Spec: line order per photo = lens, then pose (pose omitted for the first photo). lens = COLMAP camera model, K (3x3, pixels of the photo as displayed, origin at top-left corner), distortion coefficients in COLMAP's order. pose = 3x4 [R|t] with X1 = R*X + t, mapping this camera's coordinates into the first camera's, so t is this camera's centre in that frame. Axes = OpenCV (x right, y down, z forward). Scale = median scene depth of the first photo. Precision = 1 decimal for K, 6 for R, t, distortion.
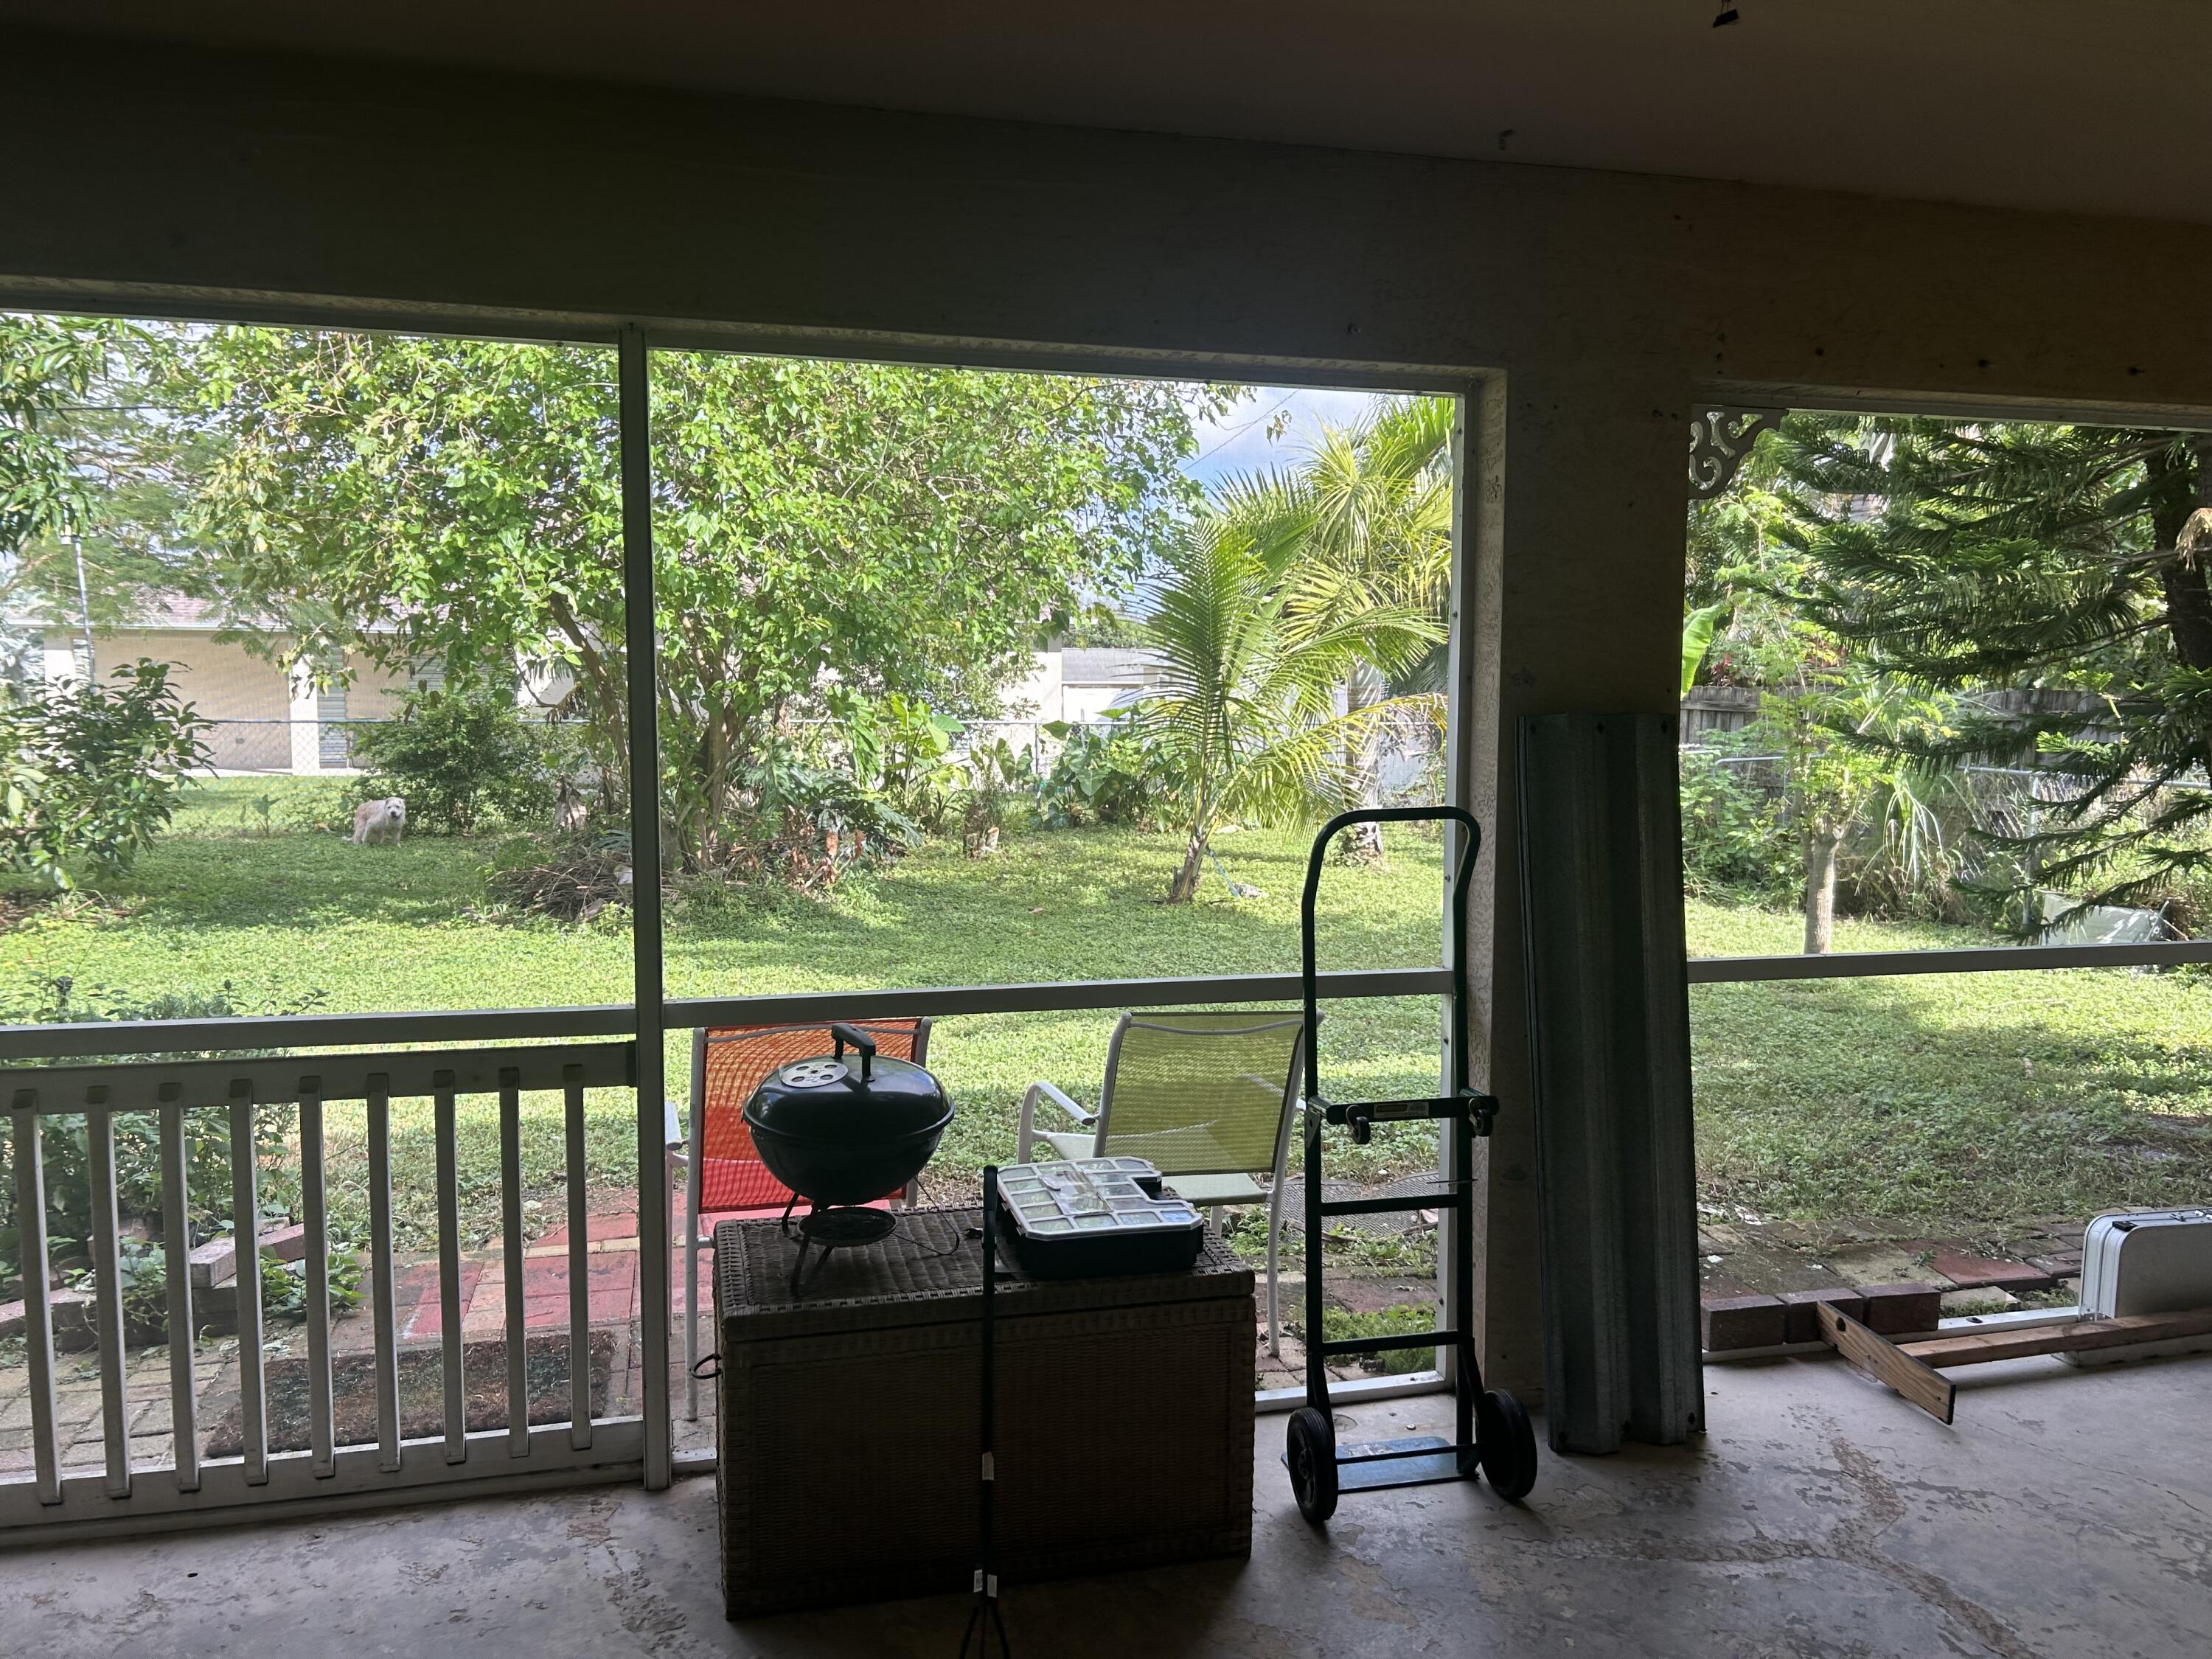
lens RADIAL K [[1629.6, 0, 1106.0], [0, 1629.6, 829.5], [0, 0, 1]] dist [0.004387, -0.025241]
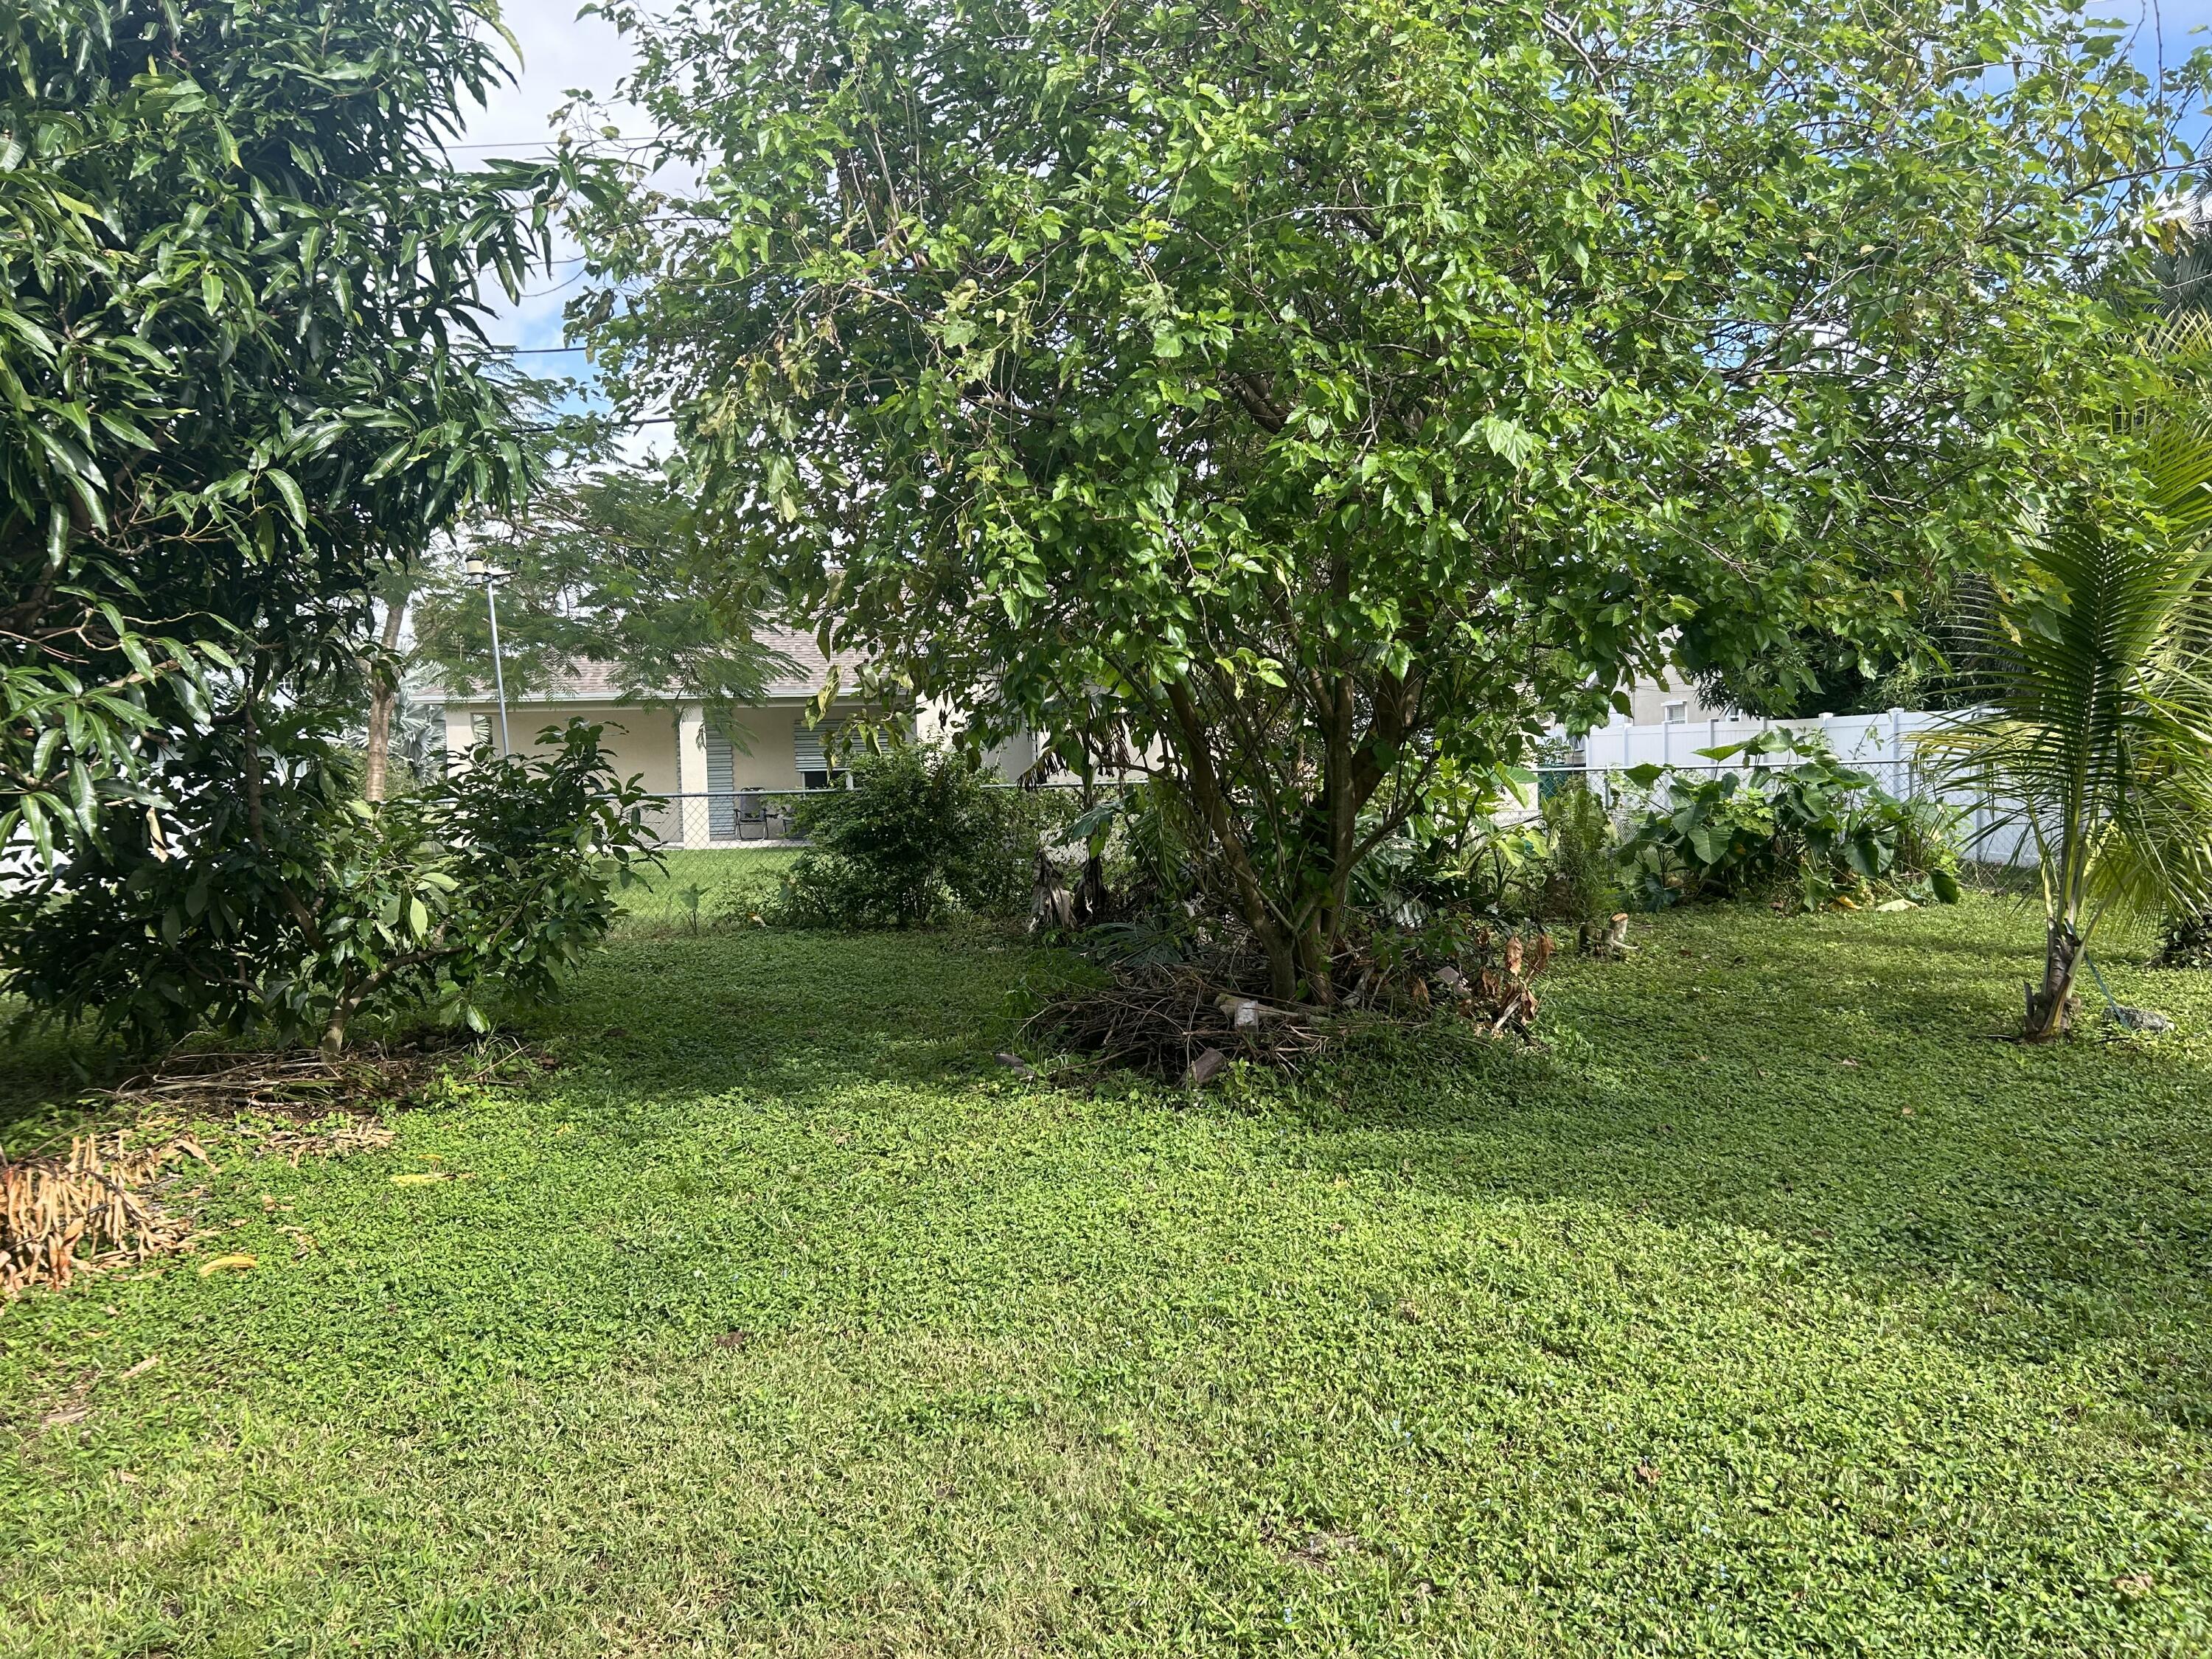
lens RADIAL K [[1631.6, 0, 1108.6], [0, 1631.6, 794.6], [0, 0, 1]] dist [0.003203, -0.002011]
pose [[0.981626, -0.027909, -0.188765, -0.203325], [0.017836, 0.998335, -0.054856, -0.023244], [0.189981, 0.050481, 0.980489, 0.301766]]
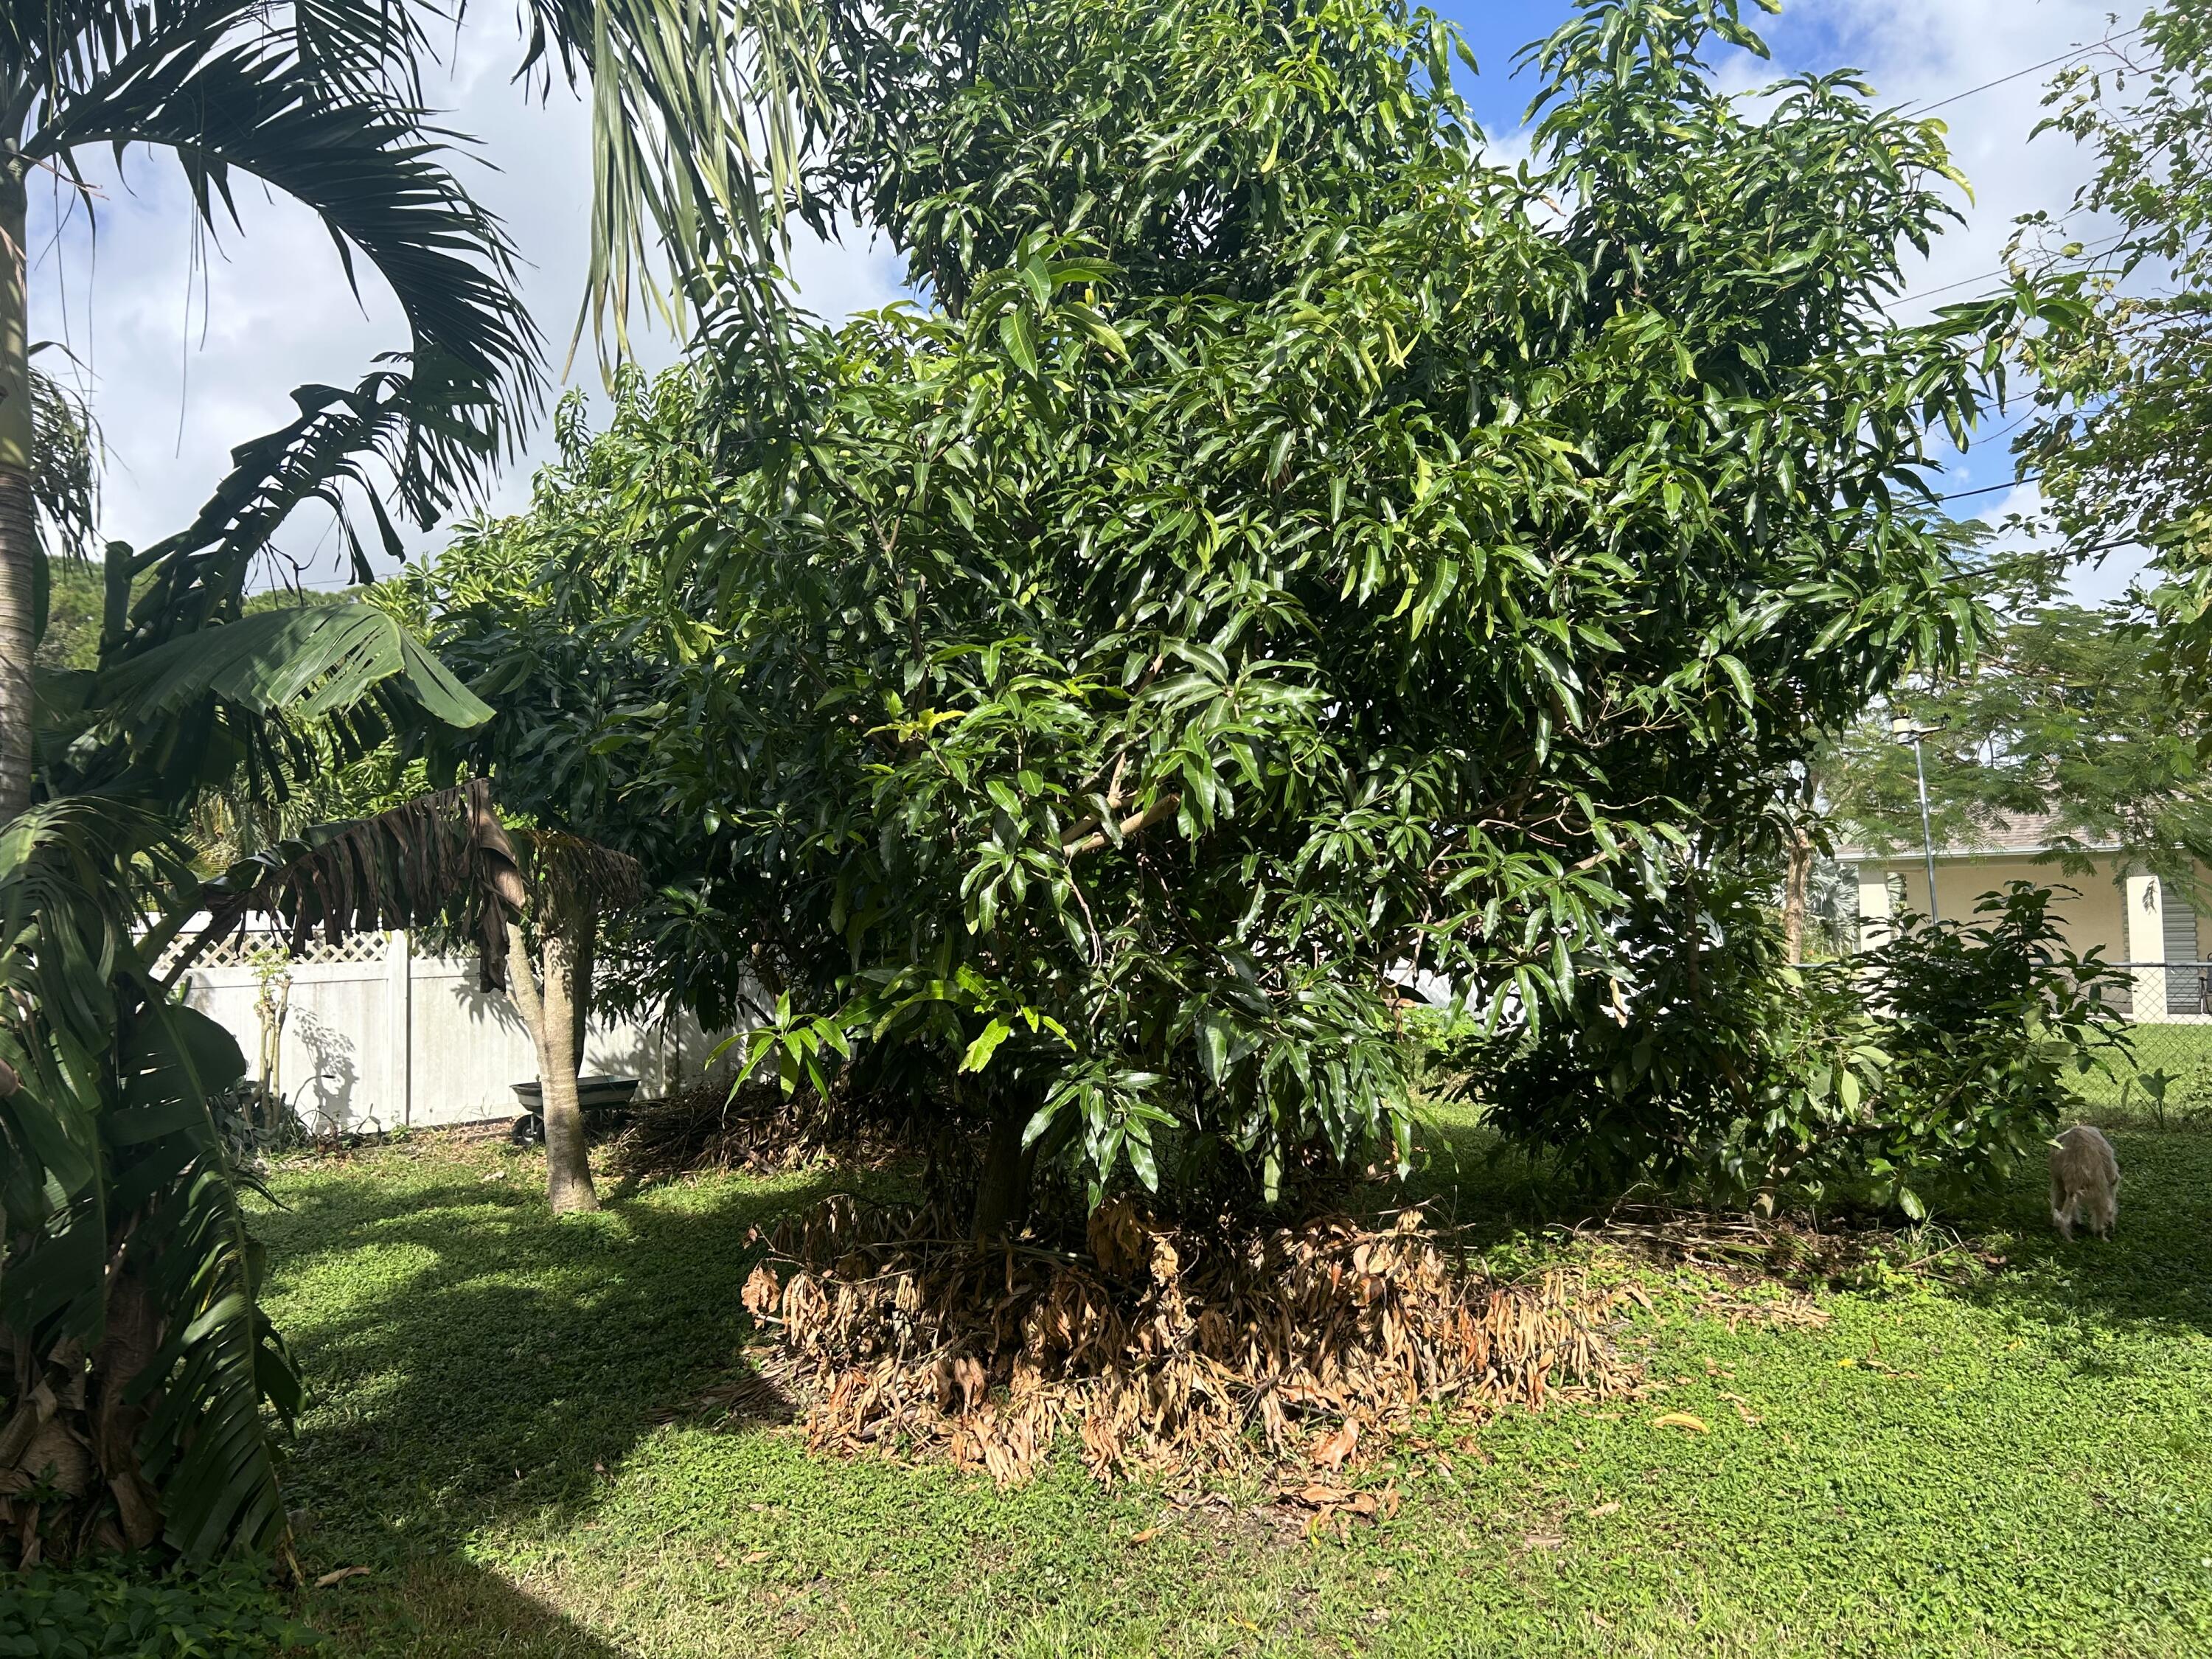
lens RADIAL K [[1629.6, 0, 1106.0], [0, 1629.6, 829.5], [0, 0, 1]] dist [0.004387, -0.025241]
pose [[0.535658, -0.069612, -0.841561, -0.213501], [-0.051093, 0.992099, -0.114585, -0.027950], [0.842888, 0.104376, 0.527869, 0.303976]]
